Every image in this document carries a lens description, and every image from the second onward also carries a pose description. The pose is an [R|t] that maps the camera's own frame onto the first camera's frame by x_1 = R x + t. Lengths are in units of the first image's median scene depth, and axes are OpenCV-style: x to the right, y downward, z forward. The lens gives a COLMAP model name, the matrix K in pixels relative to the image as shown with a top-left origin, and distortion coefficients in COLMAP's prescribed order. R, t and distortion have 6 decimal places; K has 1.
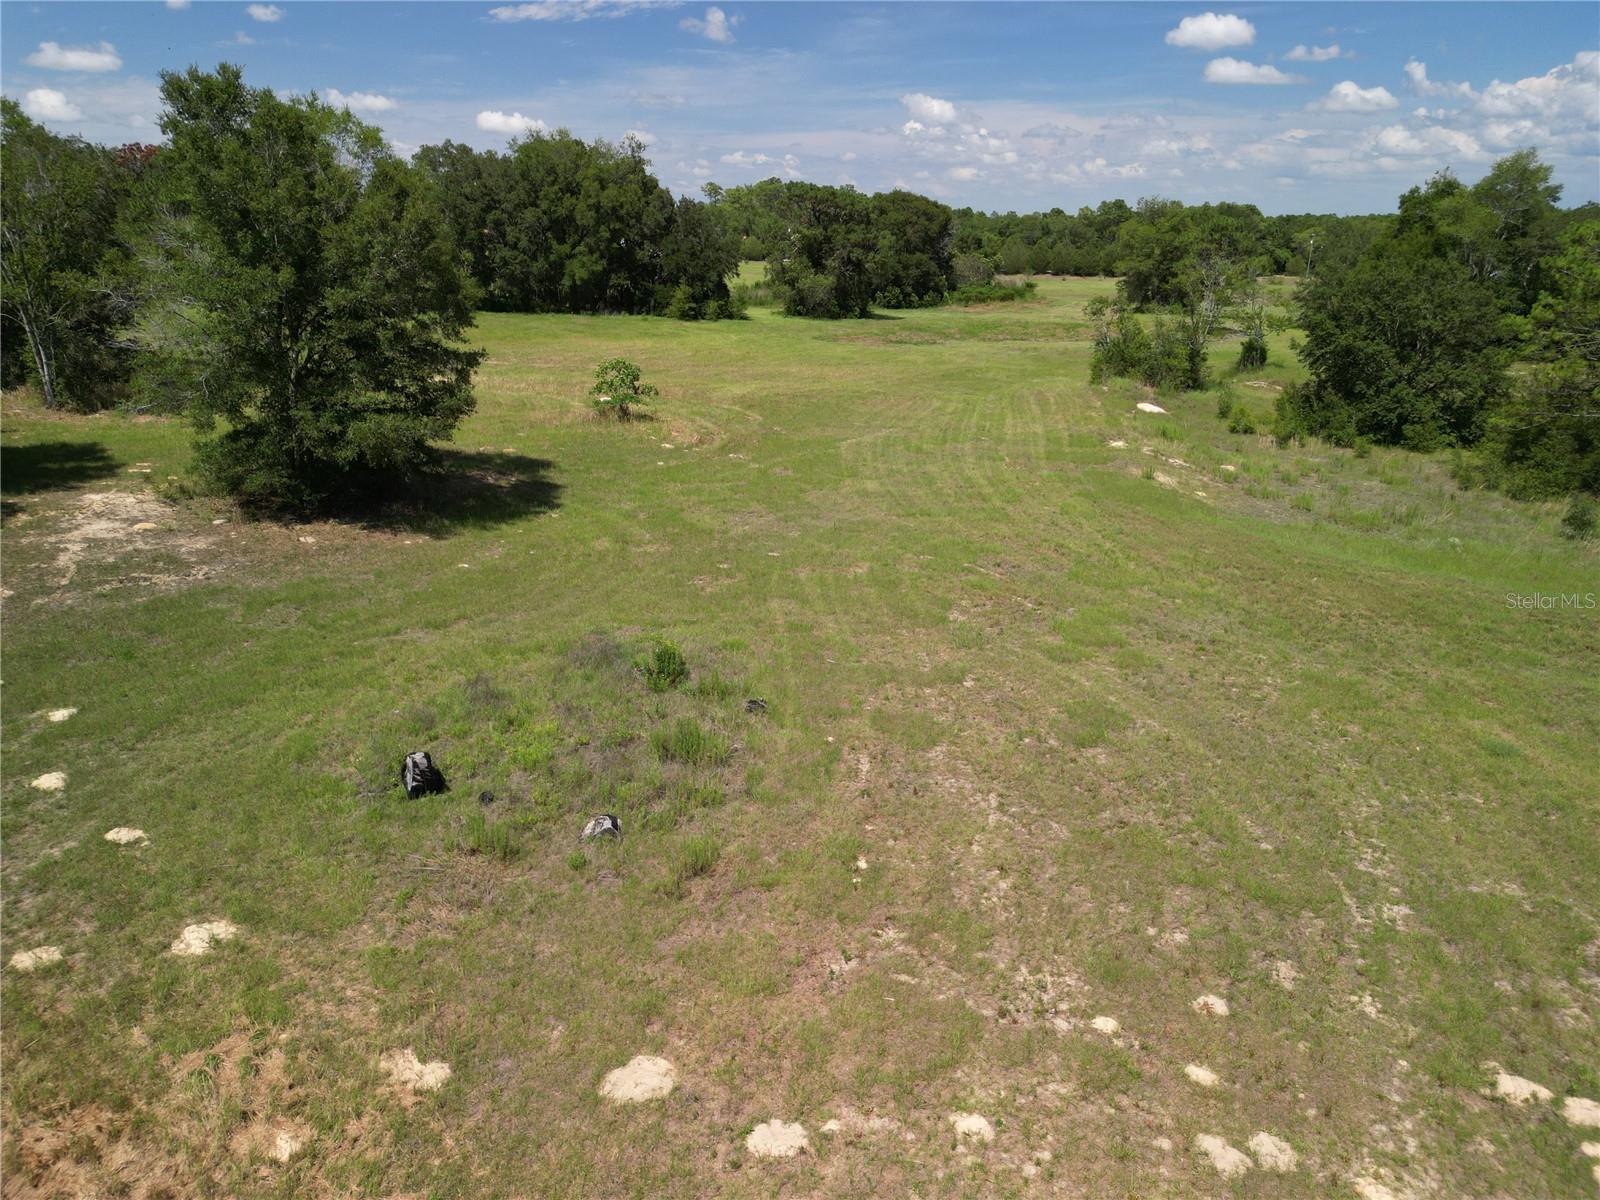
lens RADIAL K [[1147.4, 0, 800.0], [0, 1147.4, 600.0], [0, 0, 1]] dist [0.056969, -0.005344]
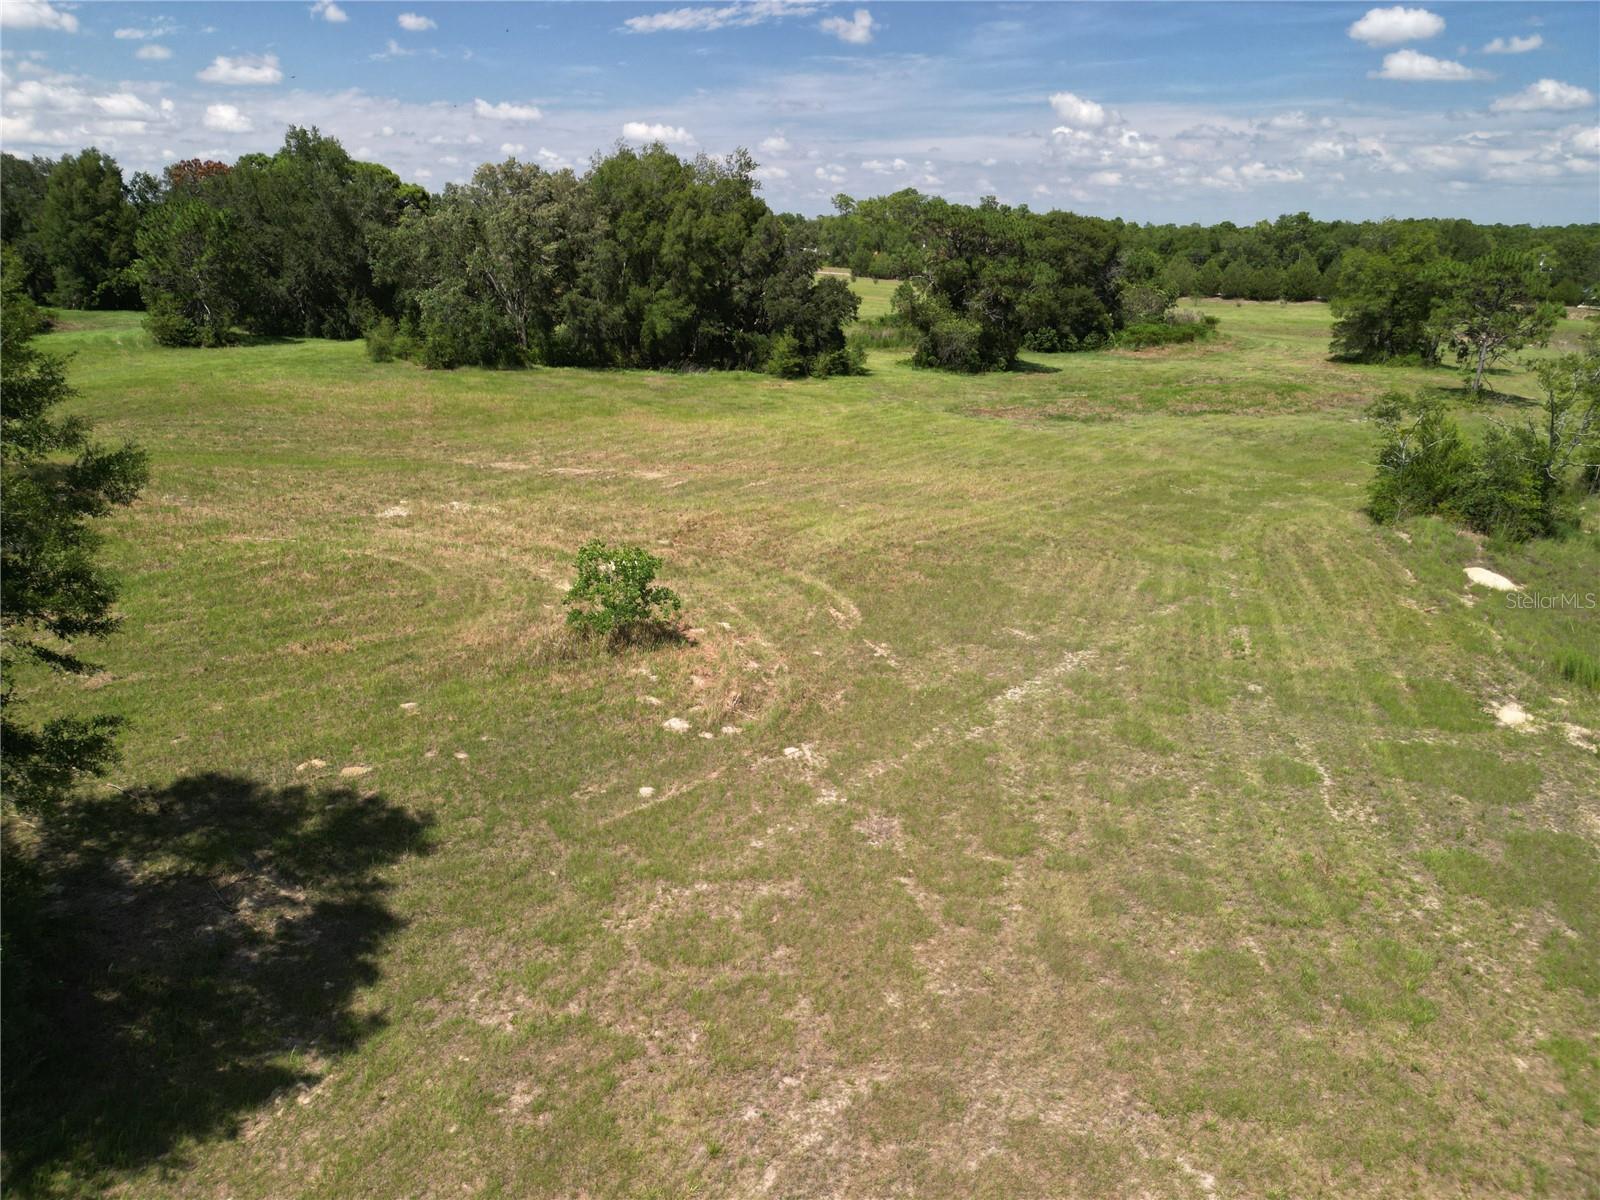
lens RADIAL K [[1147.4, 0, 800.0], [0, 1147.4, 600.0], [0, 0, 1]] dist [0.056969, -0.005344]
pose [[0.993777, 0.036596, -0.105207, -0.001044], [-0.037053, 0.999310, -0.002392, -0.067550], [0.105047, 0.006276, 0.994447, 0.159308]]
